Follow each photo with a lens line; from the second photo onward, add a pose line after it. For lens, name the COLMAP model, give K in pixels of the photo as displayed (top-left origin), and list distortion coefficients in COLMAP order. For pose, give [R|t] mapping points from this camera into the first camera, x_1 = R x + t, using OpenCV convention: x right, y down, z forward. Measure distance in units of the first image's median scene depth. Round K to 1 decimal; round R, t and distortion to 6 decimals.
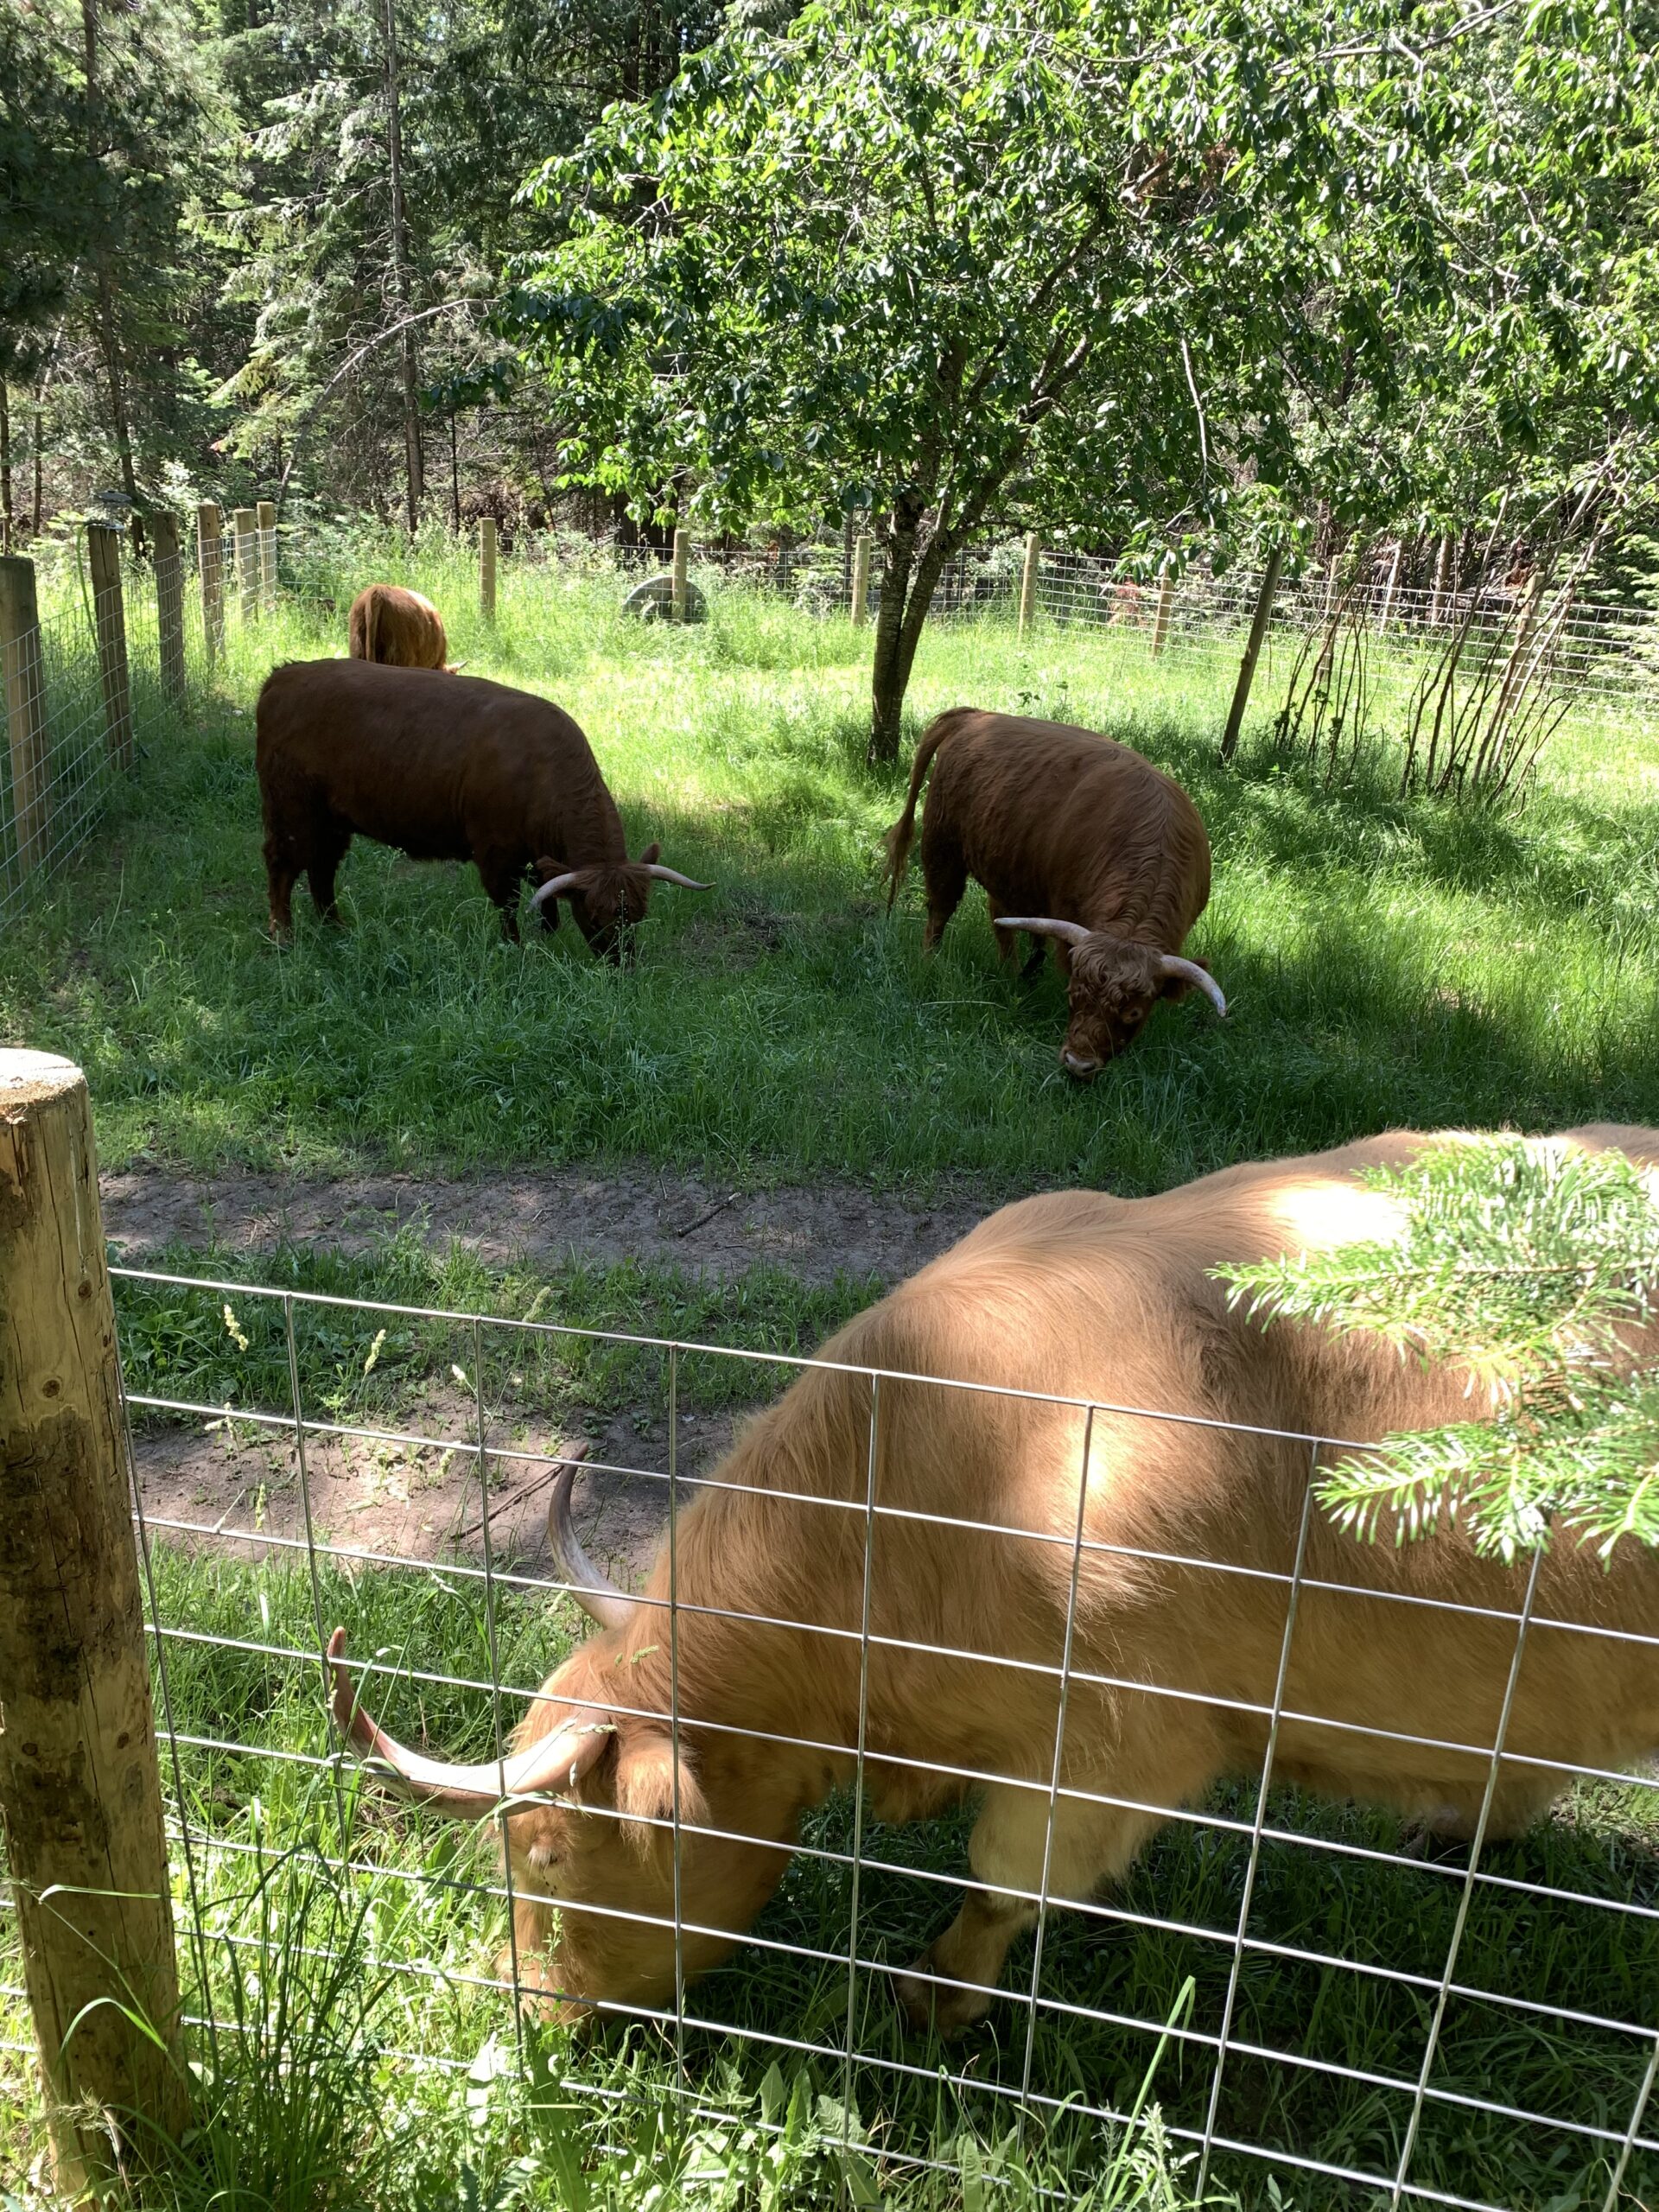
lens RADIAL K [[1650.6, 0, 834.6], [0, 1650.6, 1102.6], [0, 0, 1]] dist [0.004867, -0.011728]
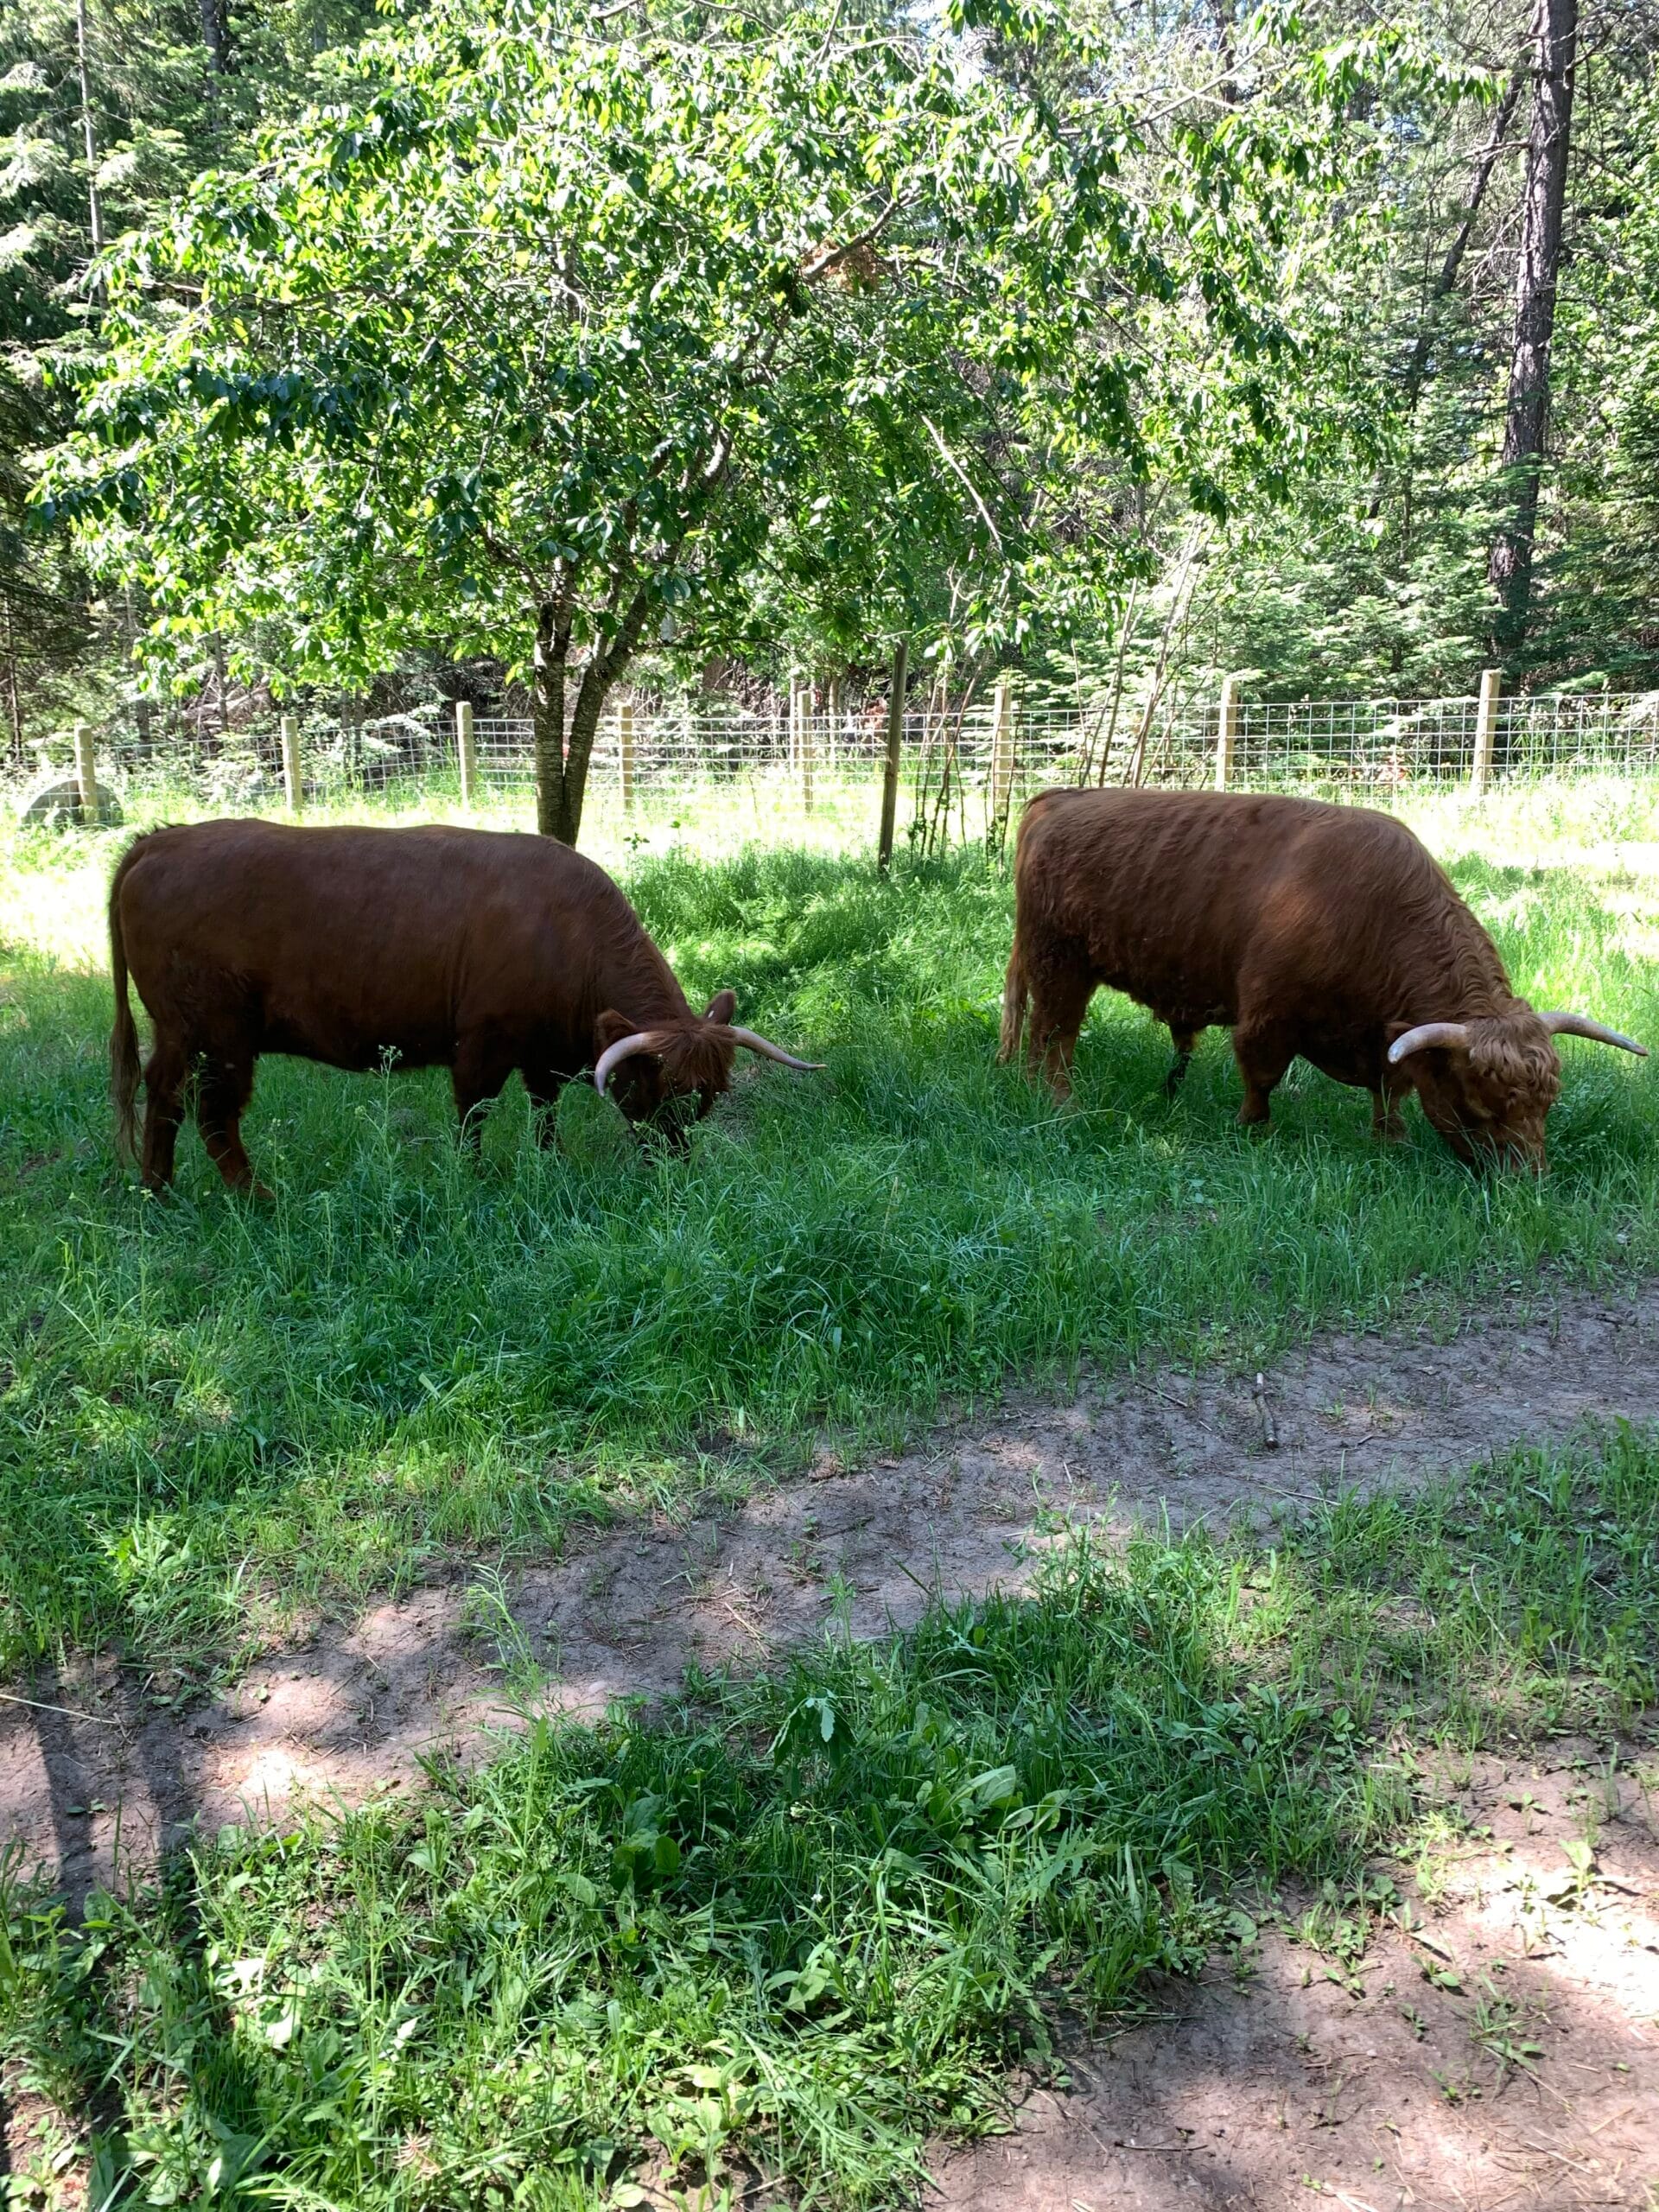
lens RADIAL K [[1650.6, 0, 824.7], [0, 1650.6, 1106.4], [0, 0, 1]] dist [0.004867, -0.011728]
pose [[0.893605, -0.182179, 0.410221, -0.248781], [0.225054, 0.972600, -0.058315, -0.030369], [-0.388357, 0.144432, 0.910120, 0.178453]]
